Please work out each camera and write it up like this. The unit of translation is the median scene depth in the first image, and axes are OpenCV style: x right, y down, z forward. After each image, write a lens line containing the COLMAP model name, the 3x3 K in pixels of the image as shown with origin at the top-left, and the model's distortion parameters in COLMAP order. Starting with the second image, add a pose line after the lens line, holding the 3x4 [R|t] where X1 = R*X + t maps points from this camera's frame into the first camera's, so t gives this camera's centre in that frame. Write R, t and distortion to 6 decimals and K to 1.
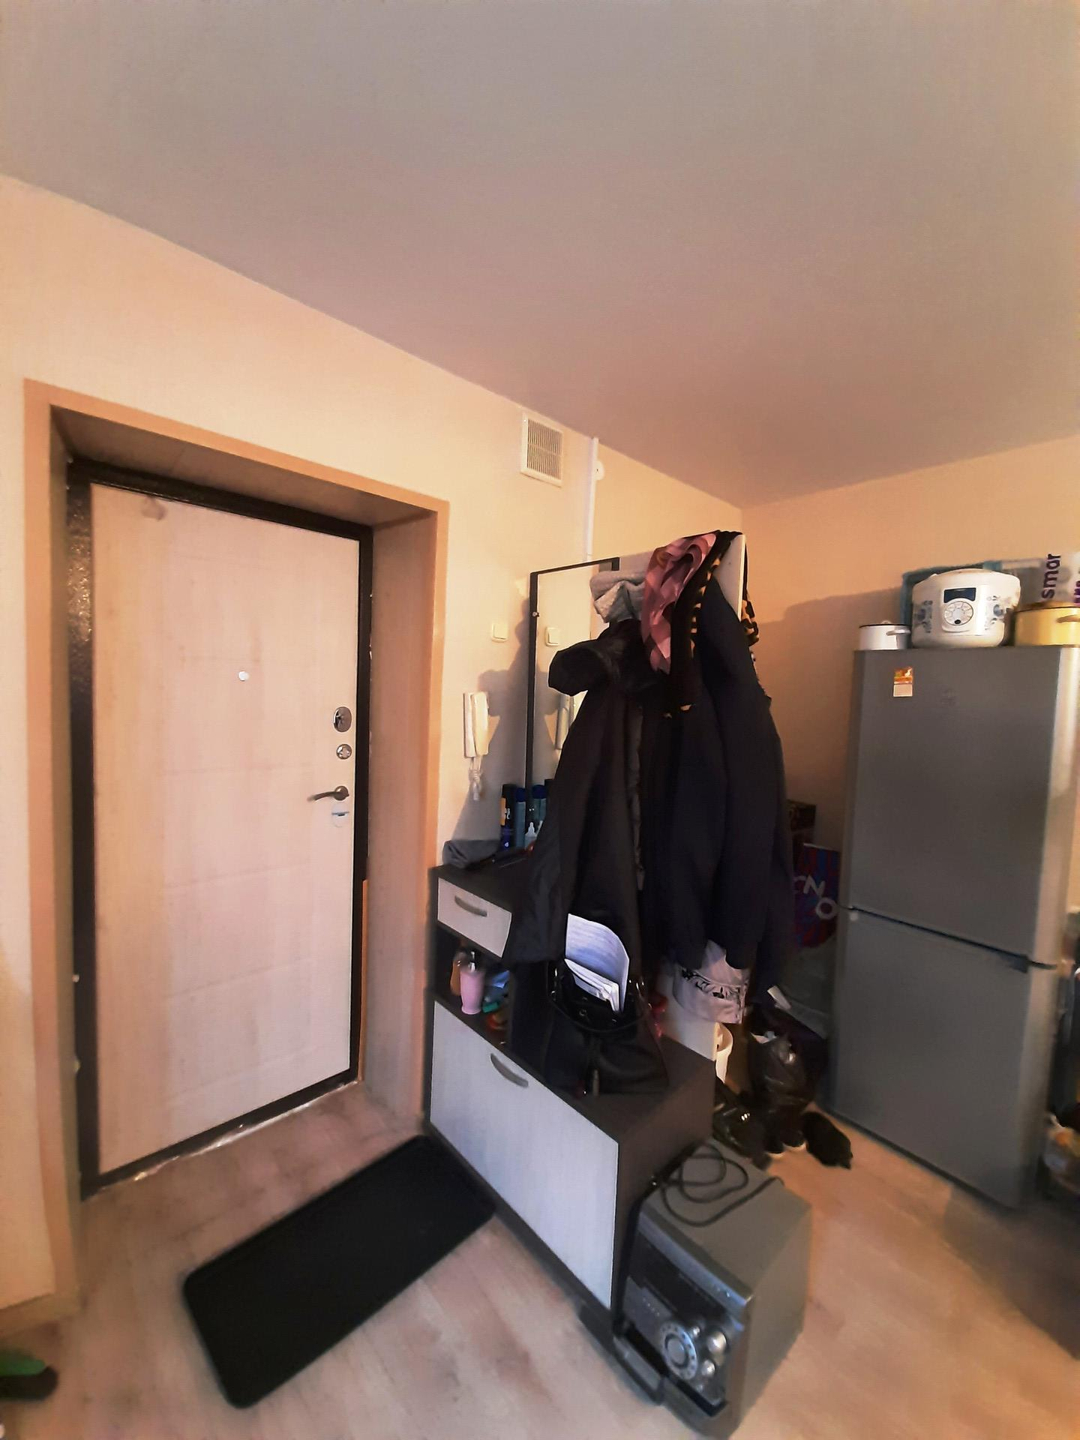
lens RADIAL K [[573.2, 0, 545.6], [0, 573.2, 729.7], [0, 0, 1]] dist [0.009686, -0.012158]
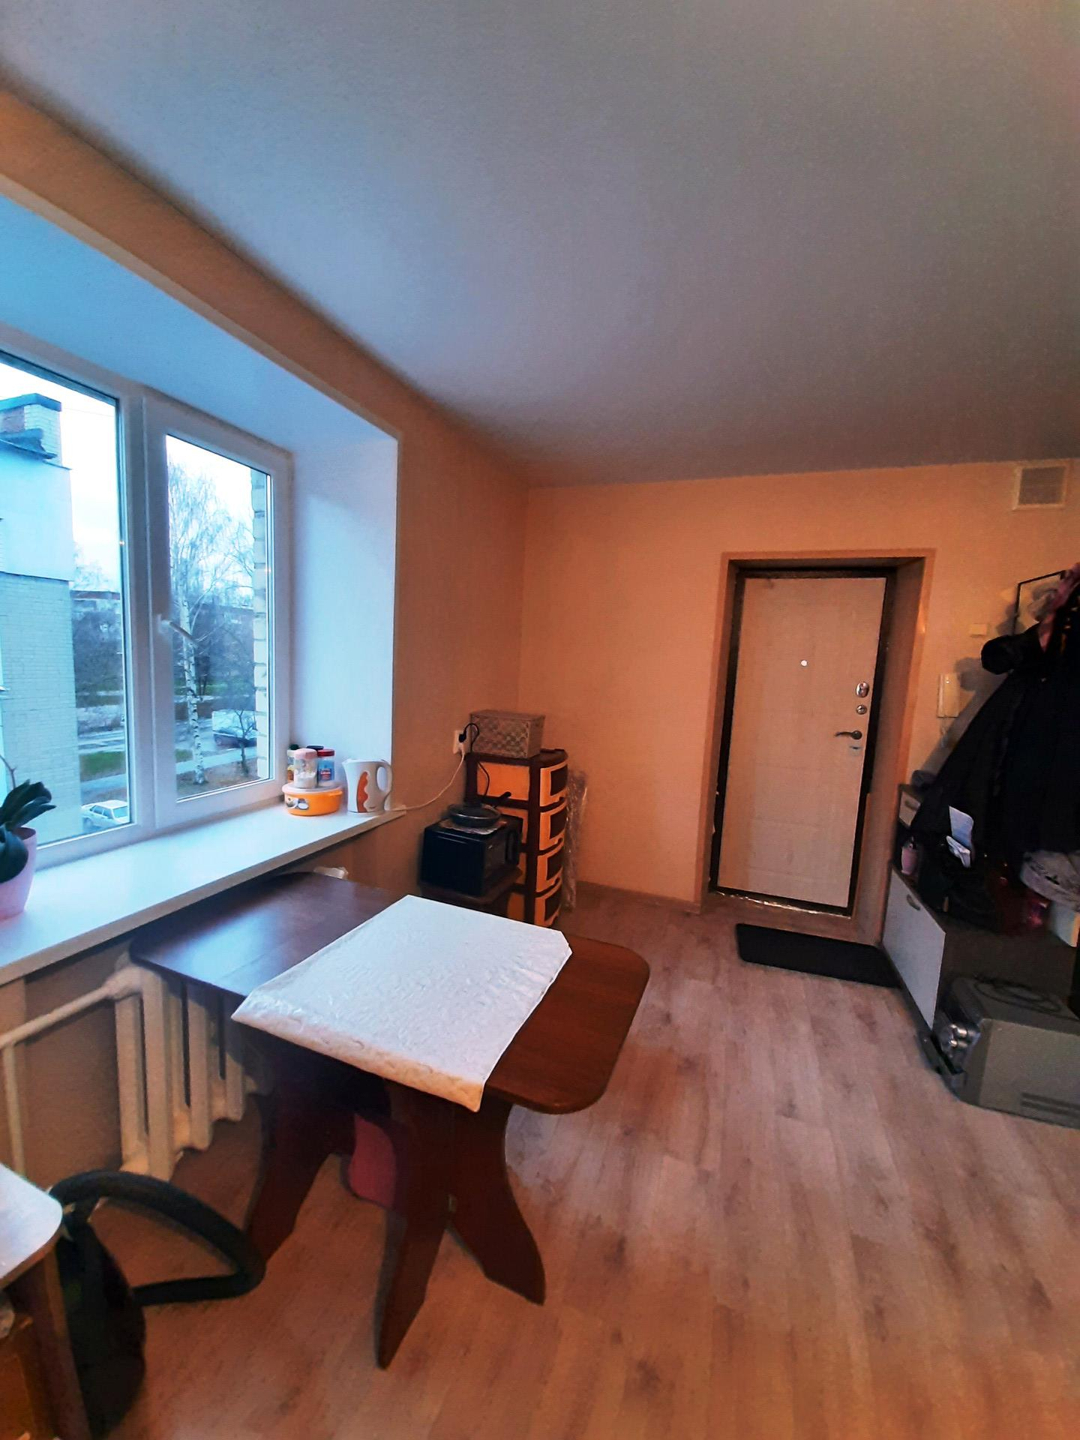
lens RADIAL K [[573.2, 0, 545.6], [0, 573.2, 729.7], [0, 0, 1]] dist [0.009686, -0.012158]
pose [[0.495066, 0.089825, -0.864200, 0.686837], [-0.081658, 0.995049, 0.056647, 0.084440], [0.865010, 0.042525, 0.499950, -0.652890]]
